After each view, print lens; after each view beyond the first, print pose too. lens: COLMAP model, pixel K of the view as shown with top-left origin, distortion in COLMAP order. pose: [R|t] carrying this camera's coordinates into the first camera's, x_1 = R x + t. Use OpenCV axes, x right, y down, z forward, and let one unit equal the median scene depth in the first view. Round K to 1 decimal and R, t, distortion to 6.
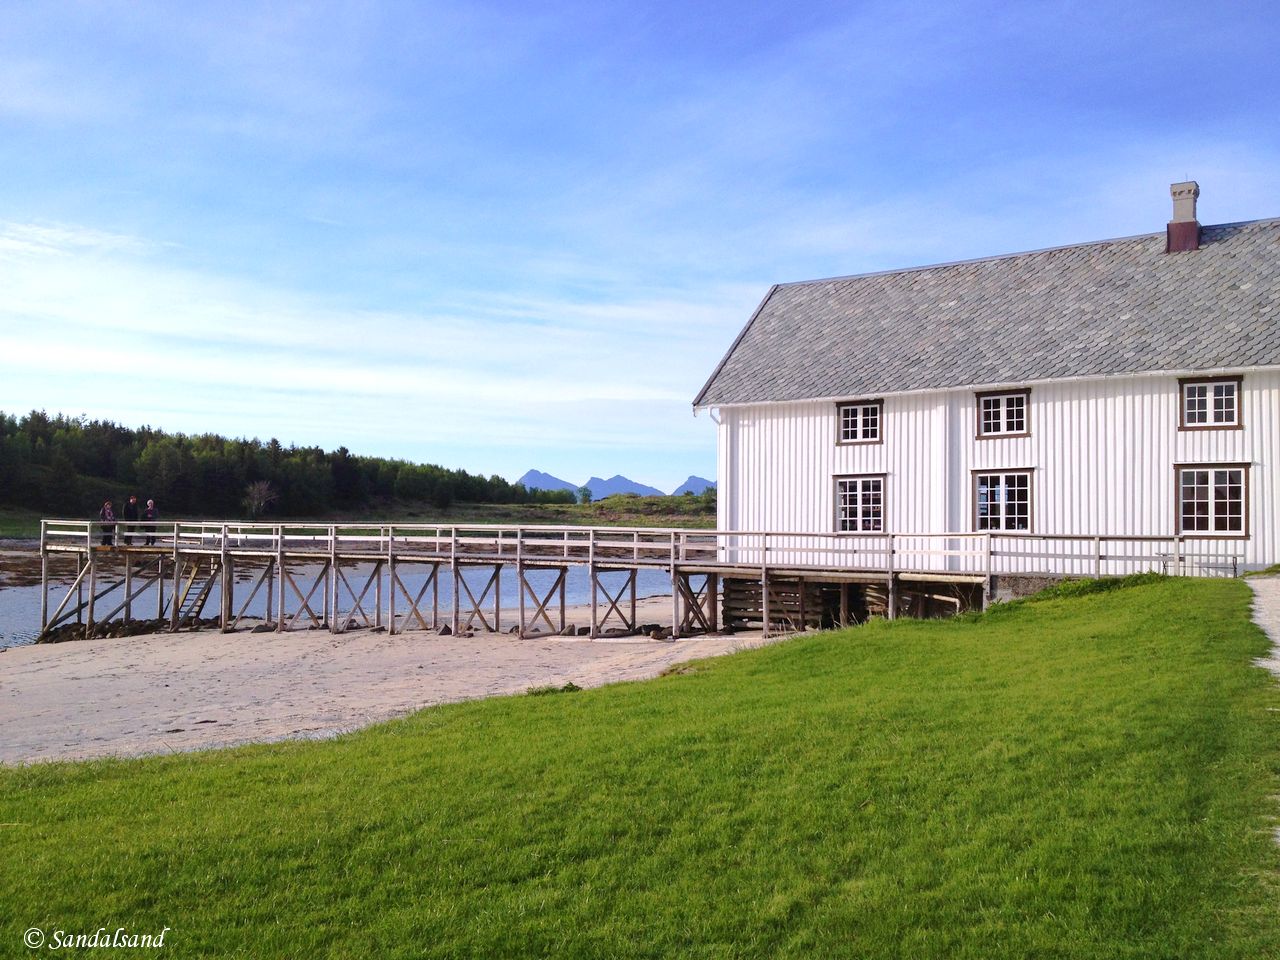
lens RADIAL K [[1203.4, 0, 640.0], [0, 1203.4, 480.0], [0, 0, 1]] dist [0.145978, -0.370726]
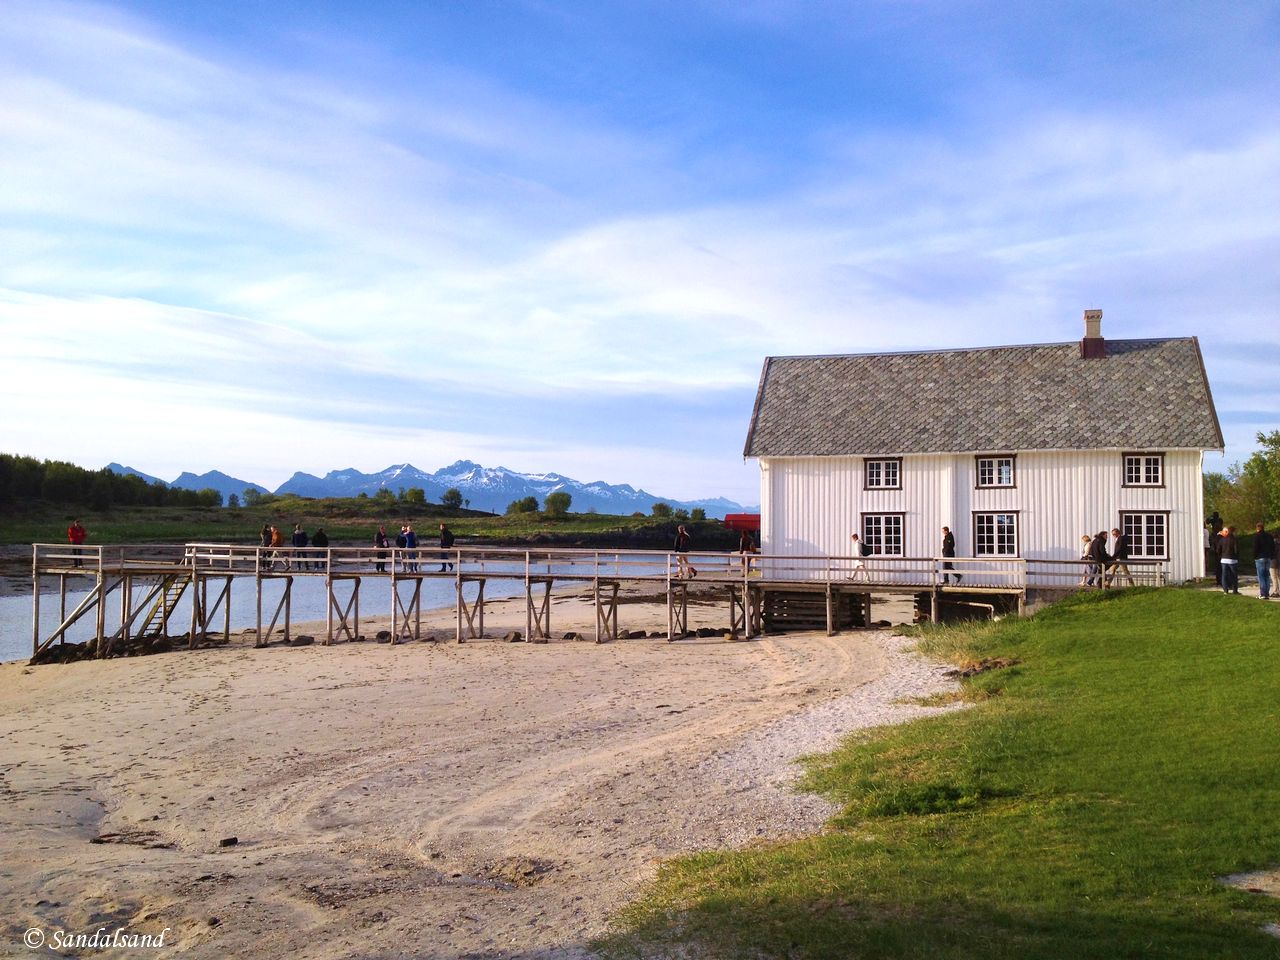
lens RADIAL K [[1203.4, 0, 640.0], [0, 1203.4, 480.0], [0, 0, 1]] dist [0.145978, -0.370726]
pose [[0.951013, 0.008917, 0.309023, -0.505494], [-0.009393, 0.999956, 0.000050, -0.039111], [-0.309009, -0.002950, 0.951054, -0.201451]]
